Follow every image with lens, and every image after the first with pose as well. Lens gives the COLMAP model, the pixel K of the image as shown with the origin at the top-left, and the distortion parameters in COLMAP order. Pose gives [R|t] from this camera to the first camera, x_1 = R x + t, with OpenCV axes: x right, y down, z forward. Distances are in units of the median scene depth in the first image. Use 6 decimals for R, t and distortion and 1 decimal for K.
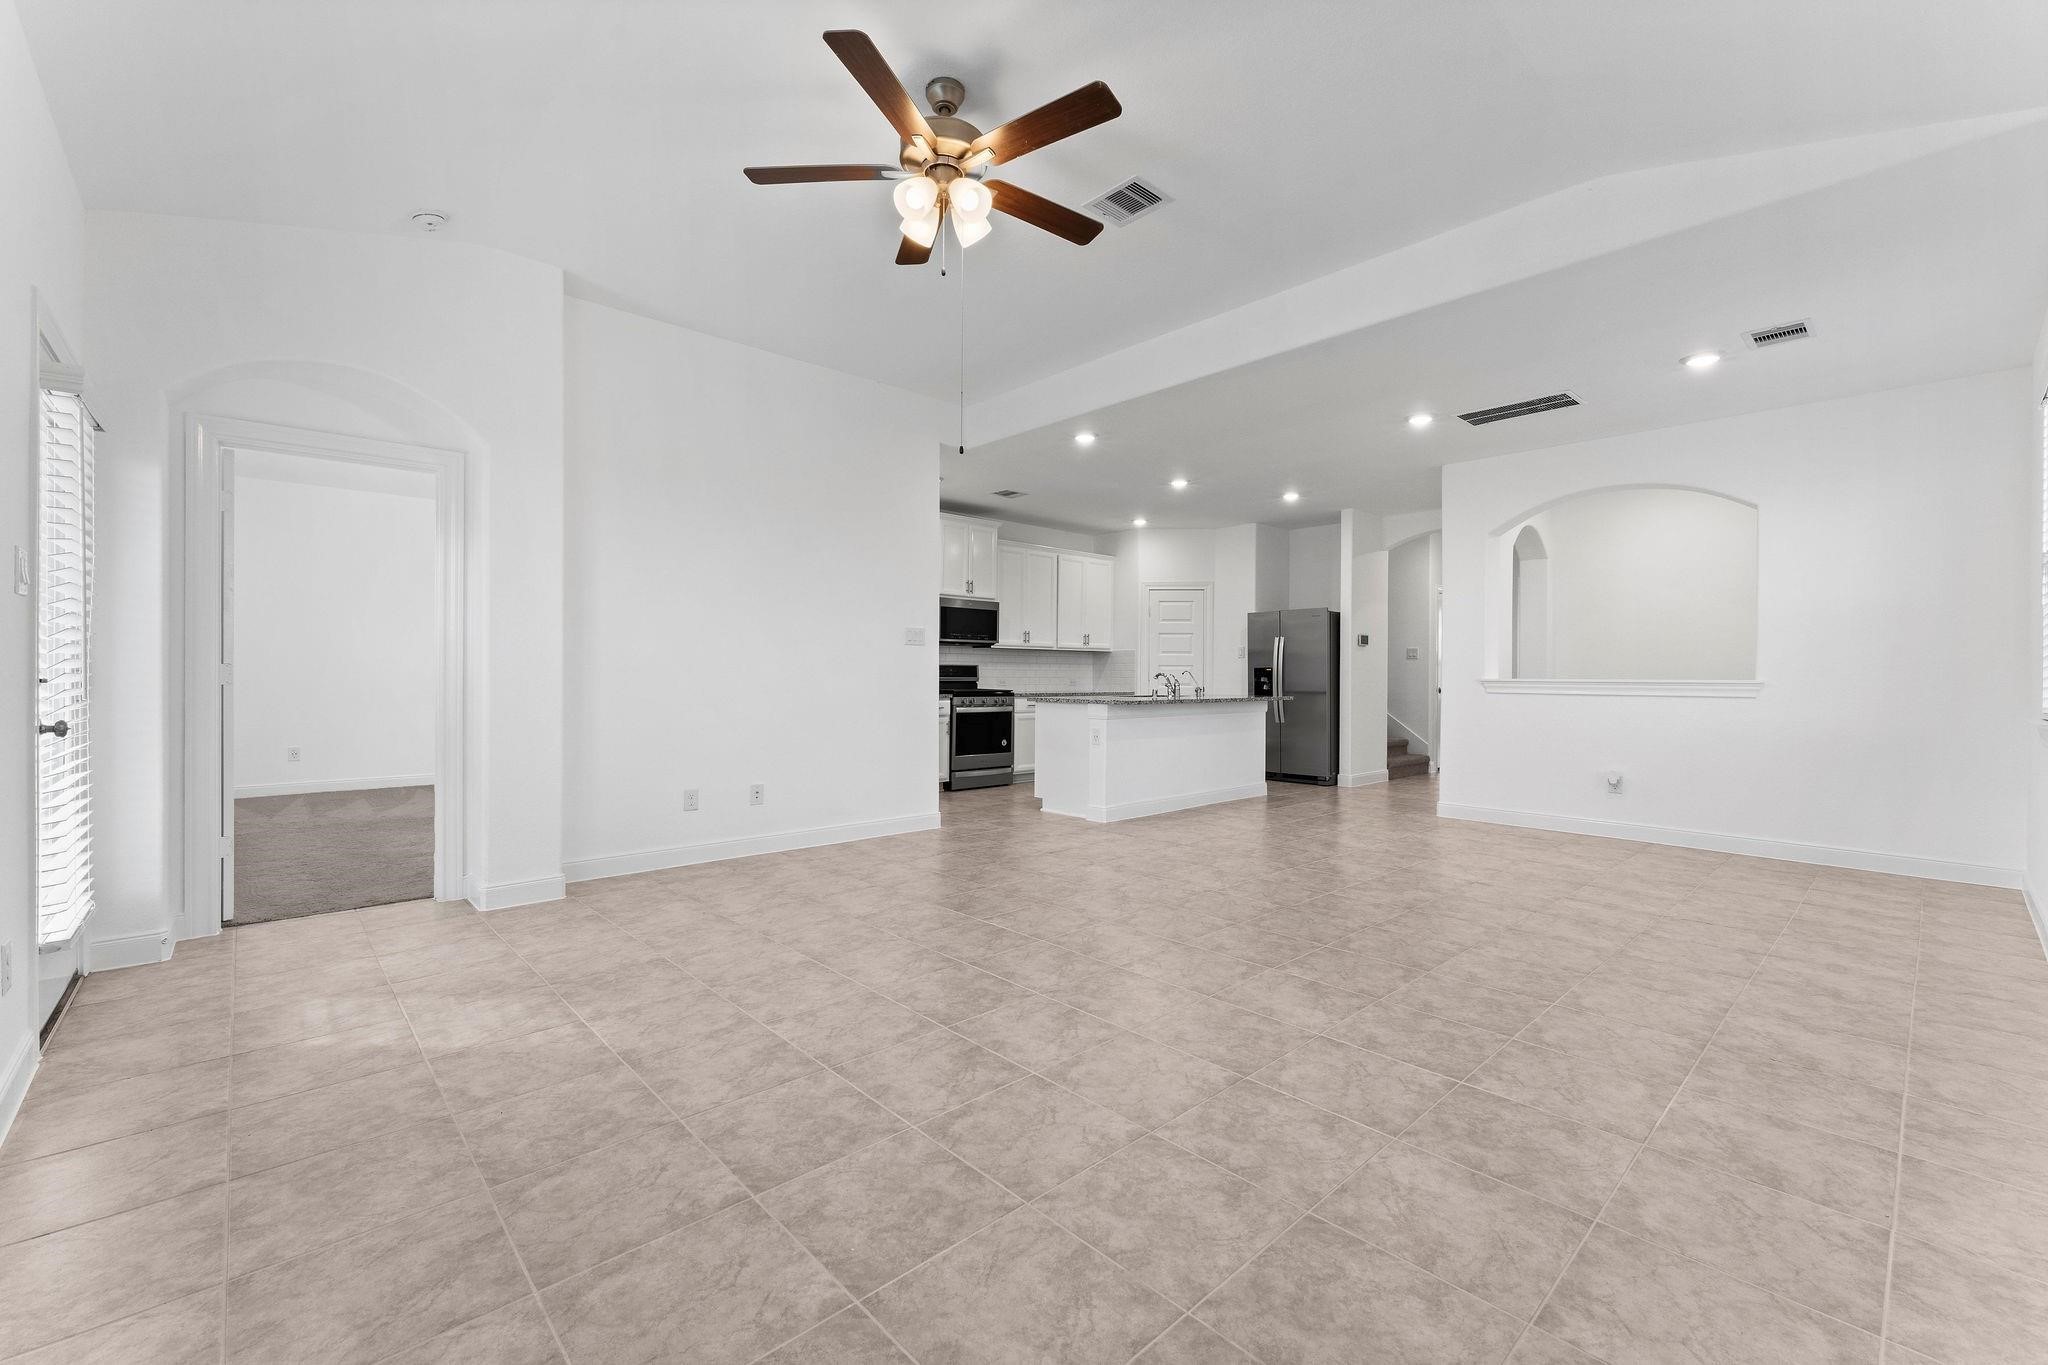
lens RADIAL K [[835.2, 0, 1014.4], [0, 835.2, 677.7], [0, 0, 1]] dist [-0.000785, -0.000086]
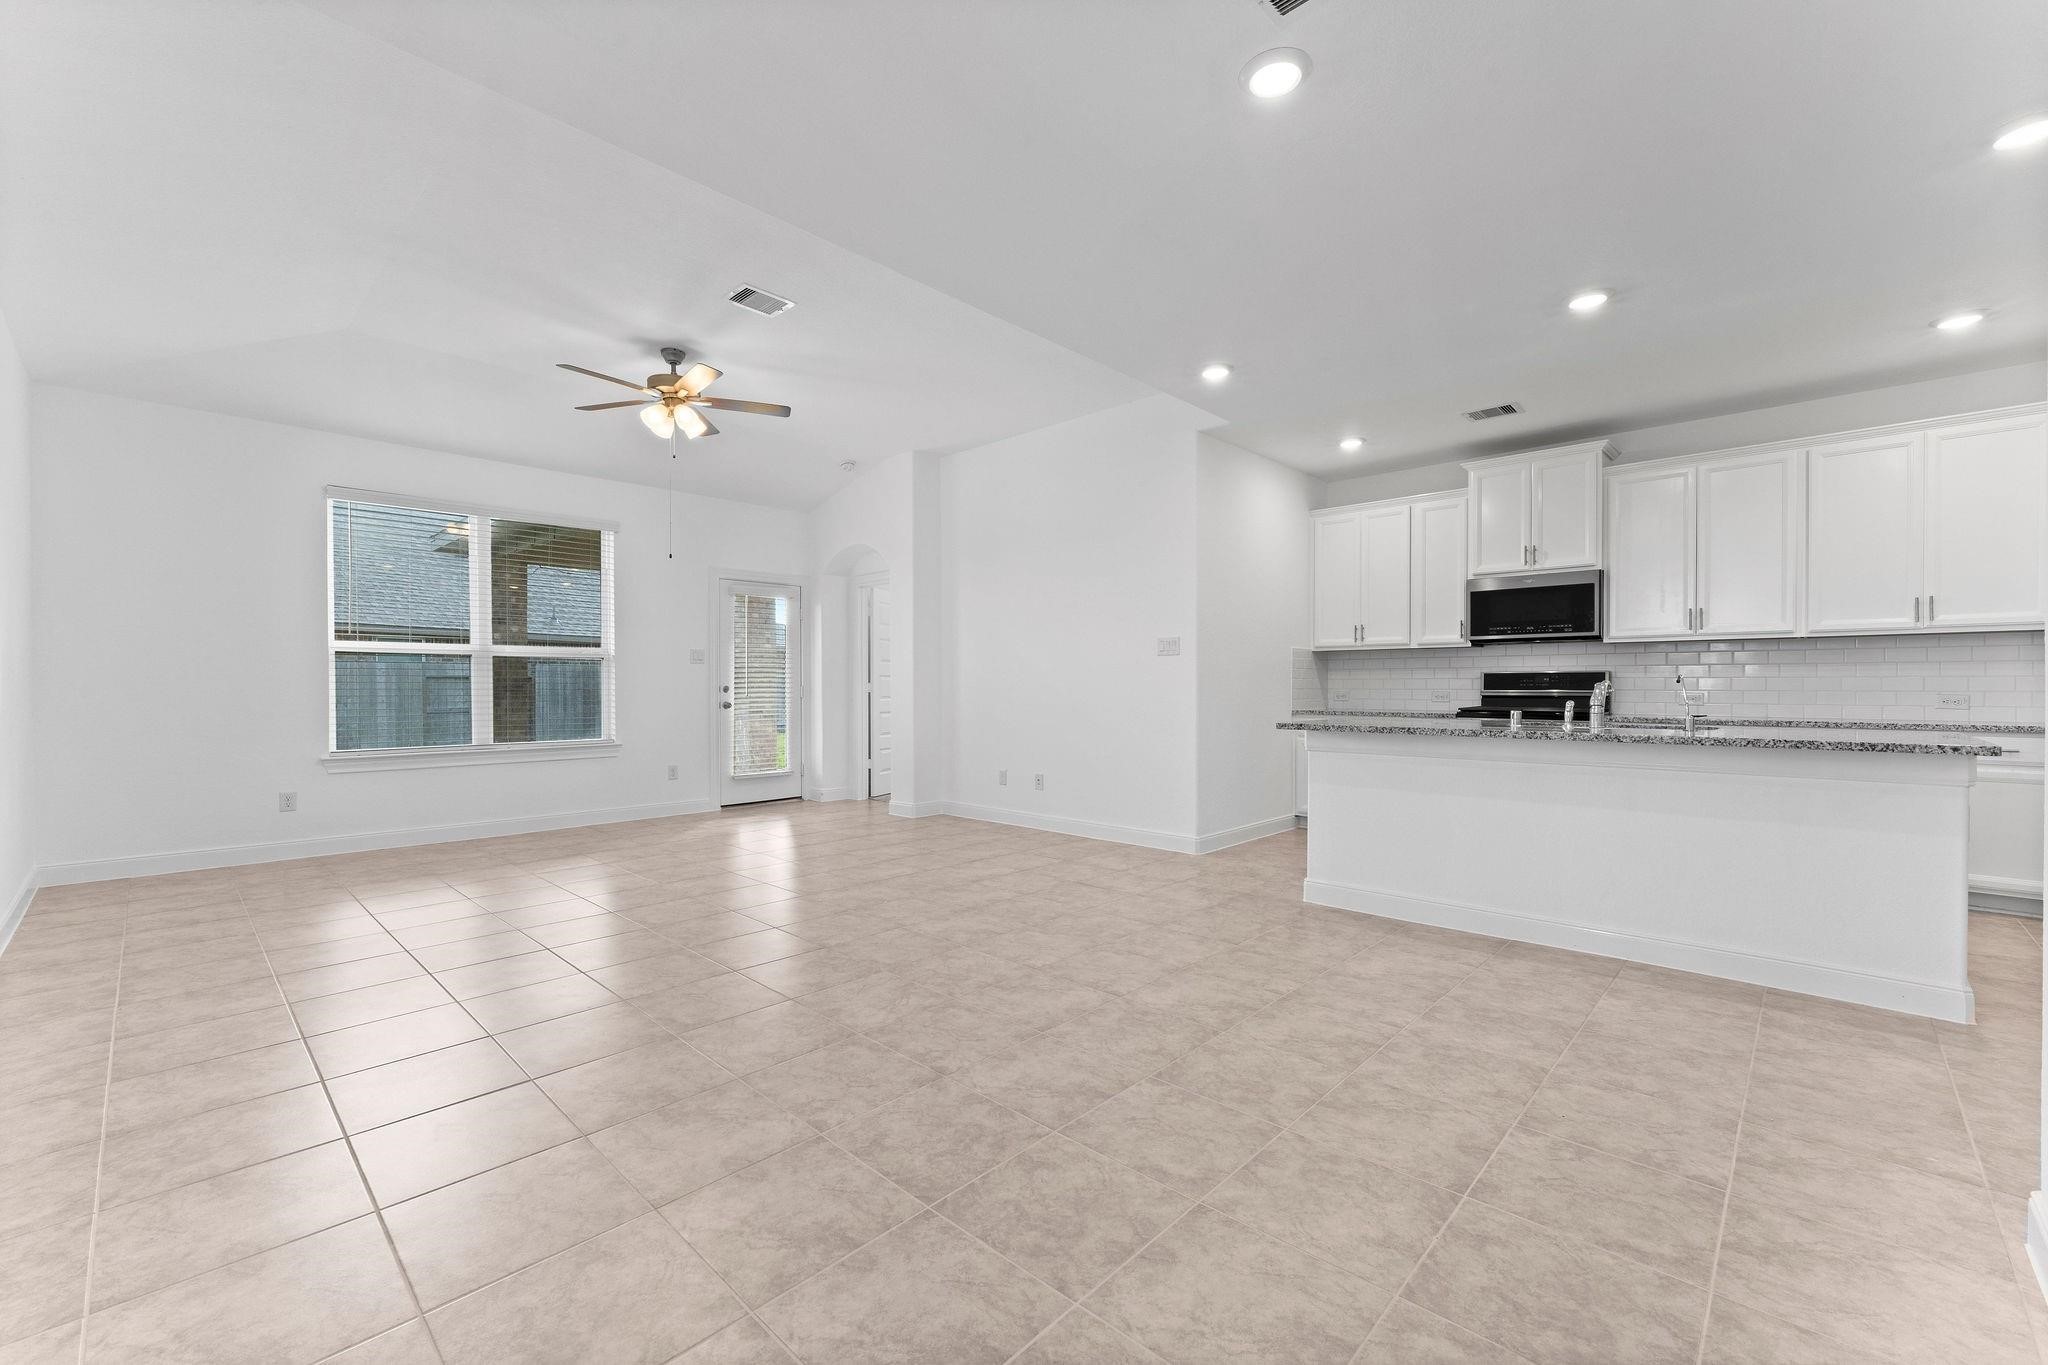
lens RADIAL K [[835.2, 0, 1019.0], [0, 835.2, 671.8], [0, 0, 1]] dist [-0.000785, -0.000086]
pose [[0.069631, -0.024757, -0.997266, 0.559446], [-0.006988, 0.999655, -0.025304, 0.004197], [0.997548, 0.008731, 0.069434, 0.524651]]
